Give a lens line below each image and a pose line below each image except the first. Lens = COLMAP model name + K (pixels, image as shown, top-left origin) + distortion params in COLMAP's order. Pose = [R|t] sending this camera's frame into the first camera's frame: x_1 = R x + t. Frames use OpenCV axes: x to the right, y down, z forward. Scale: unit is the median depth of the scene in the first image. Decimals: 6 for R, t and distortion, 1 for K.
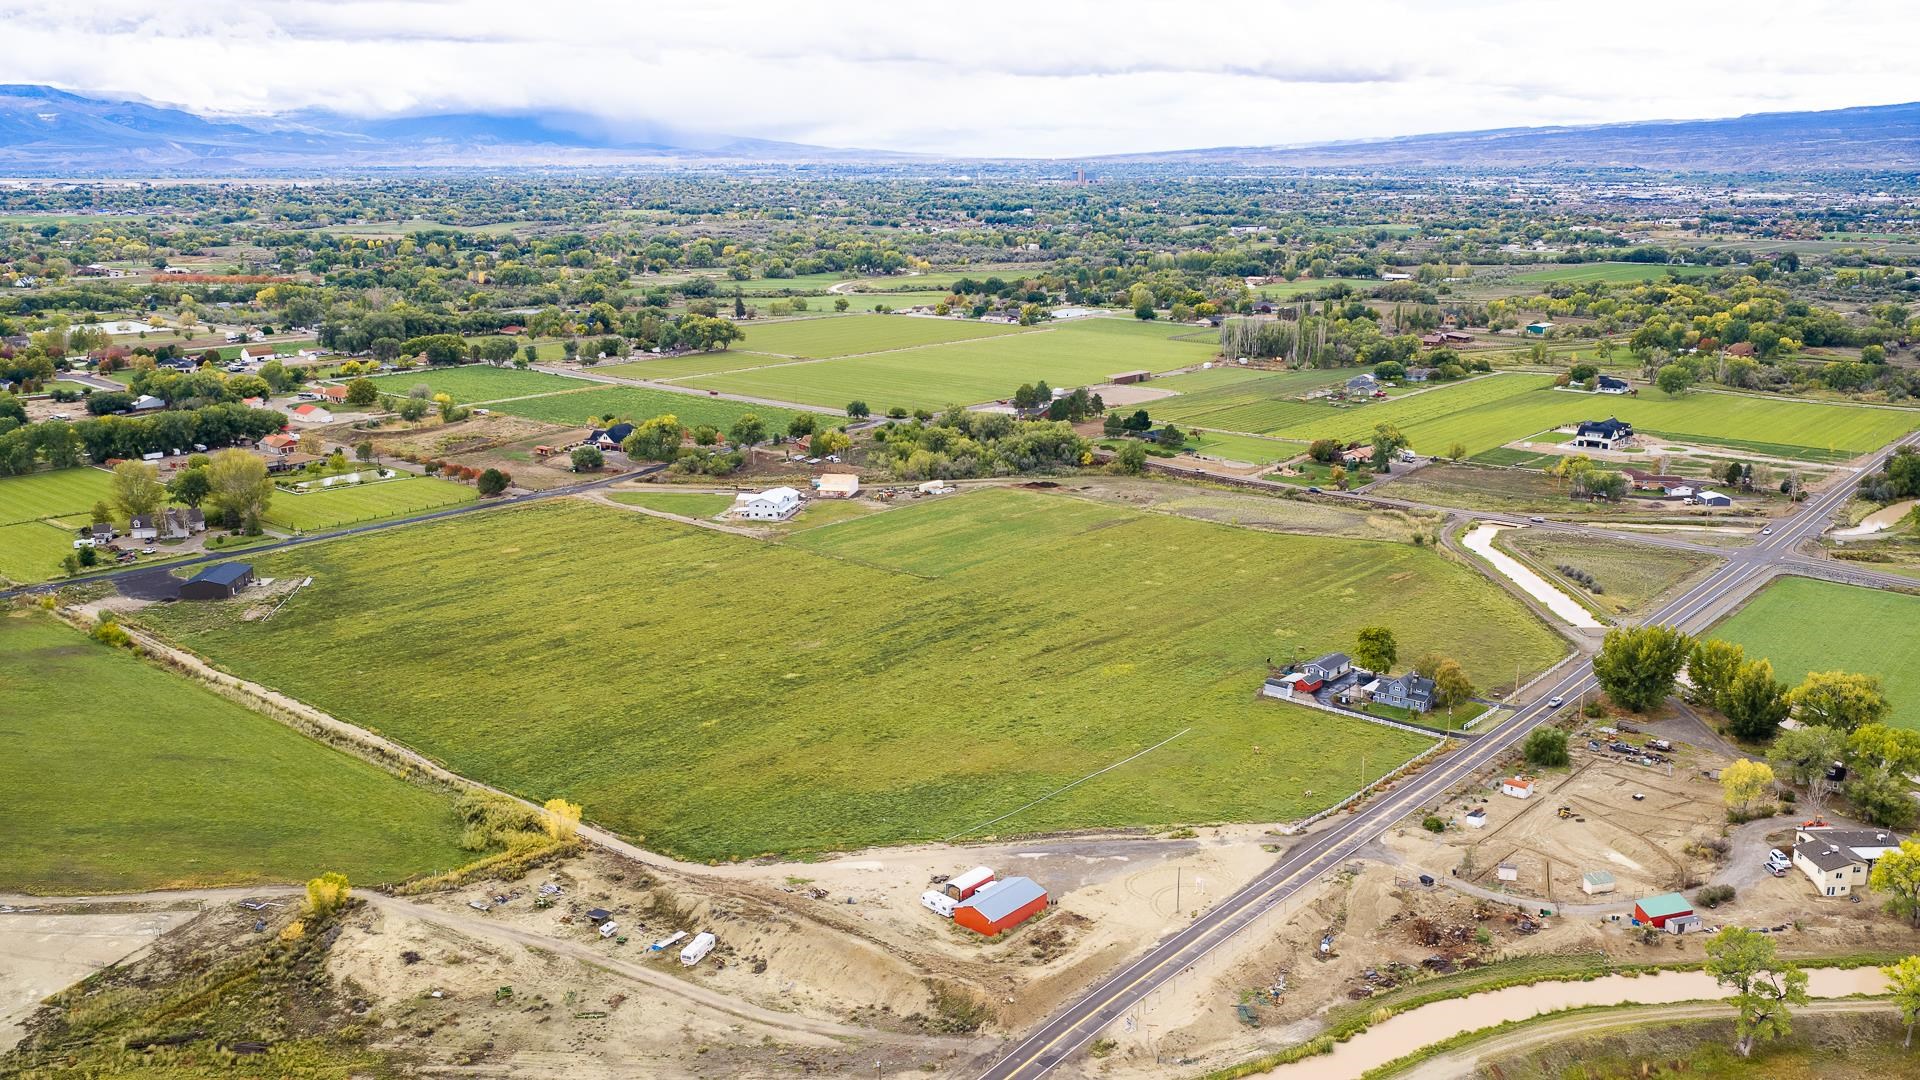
lens RADIAL K [[1589.3, 0, 964.8], [0, 1589.3, 545.3], [0, 0, 1]] dist [0.028930, -0.061214]
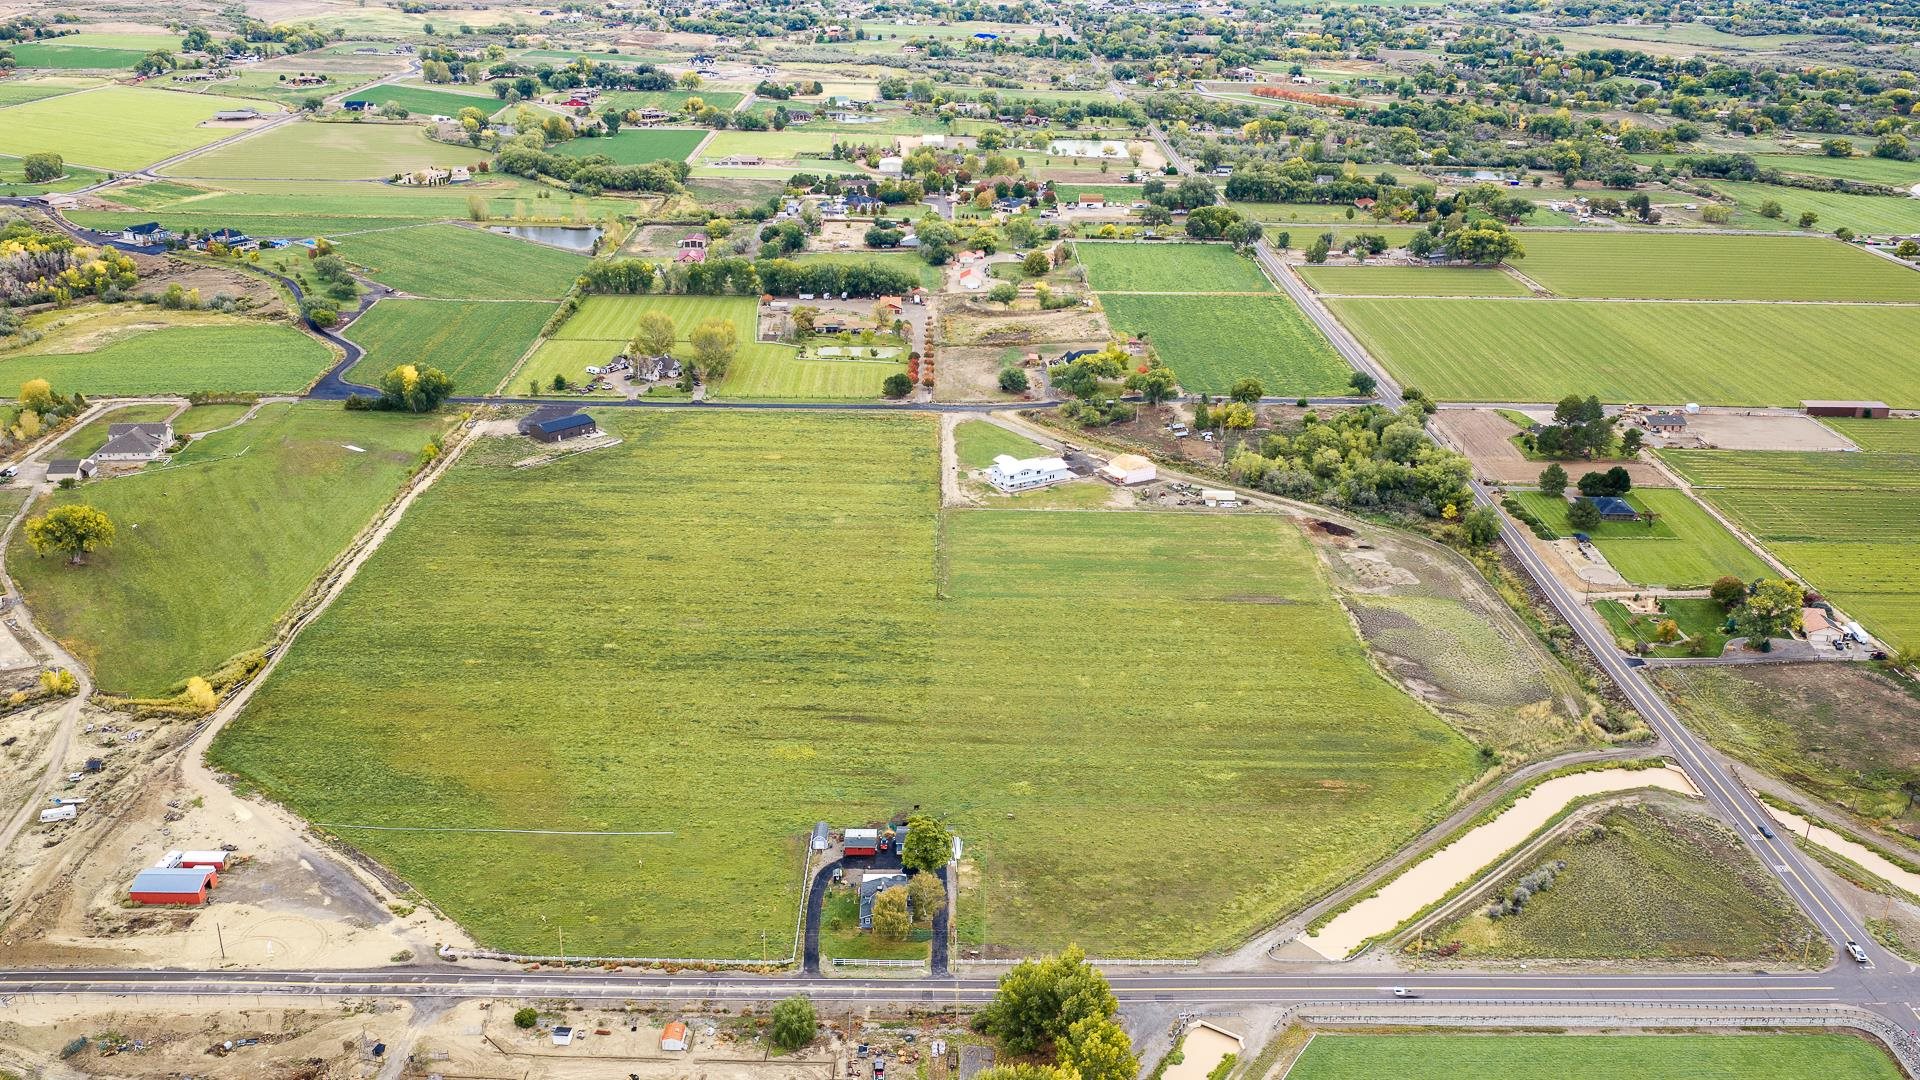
lens RADIAL K [[1589.3, 0, 964.8], [0, 1589.3, 545.3], [0, 0, 1]] dist [0.028930, -0.061214]
pose [[0.656007, 0.297131, -0.693807, 0.864914], [-0.196232, 0.954780, 0.223355, -0.304506], [0.728799, -0.010375, 0.684649, 0.426243]]
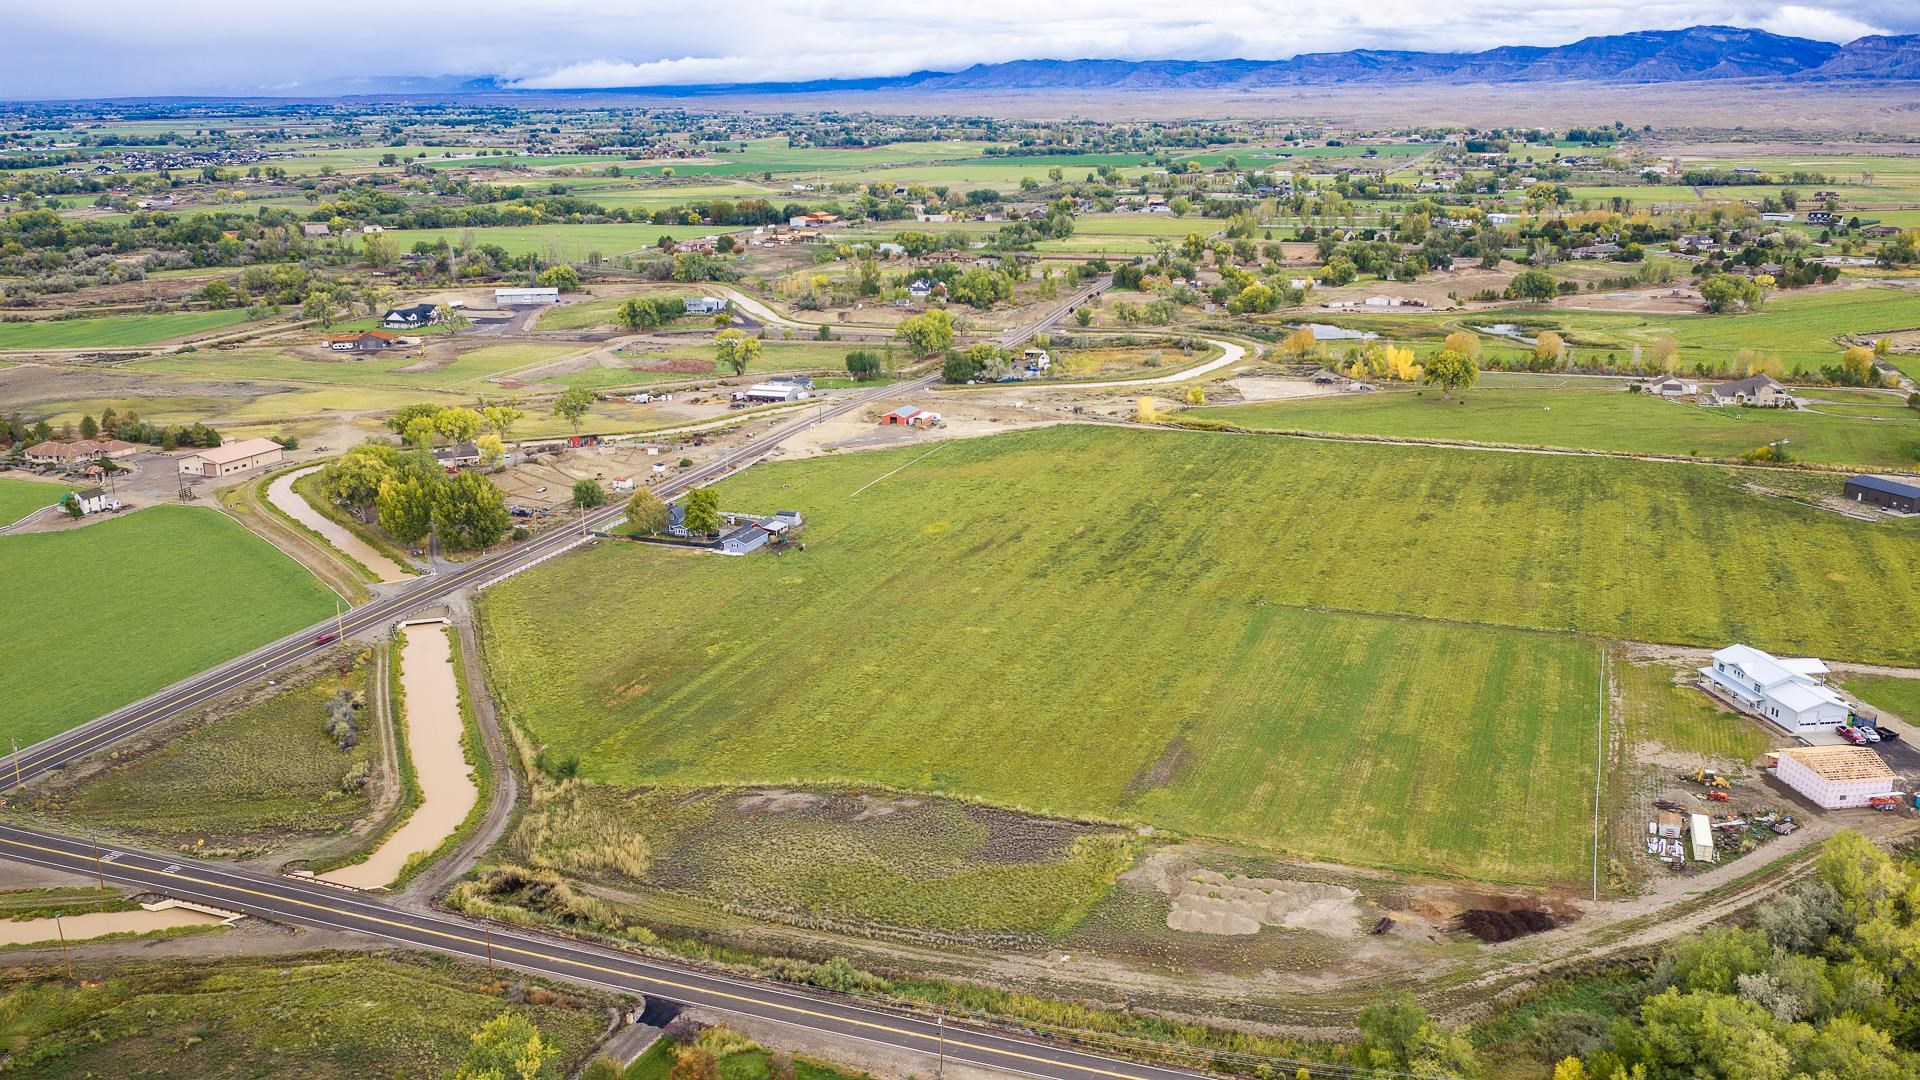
lens RADIAL K [[1589.3, 0, 964.8], [0, 1589.3, 545.3], [0, 0, 1]] dist [0.028930, -0.061214]
pose [[-0.941406, 0.101066, -0.321777, 0.453713], [-0.072860, 0.870580, 0.486602, -0.466318], [0.329312, 0.481535, -0.812206, 2.009019]]
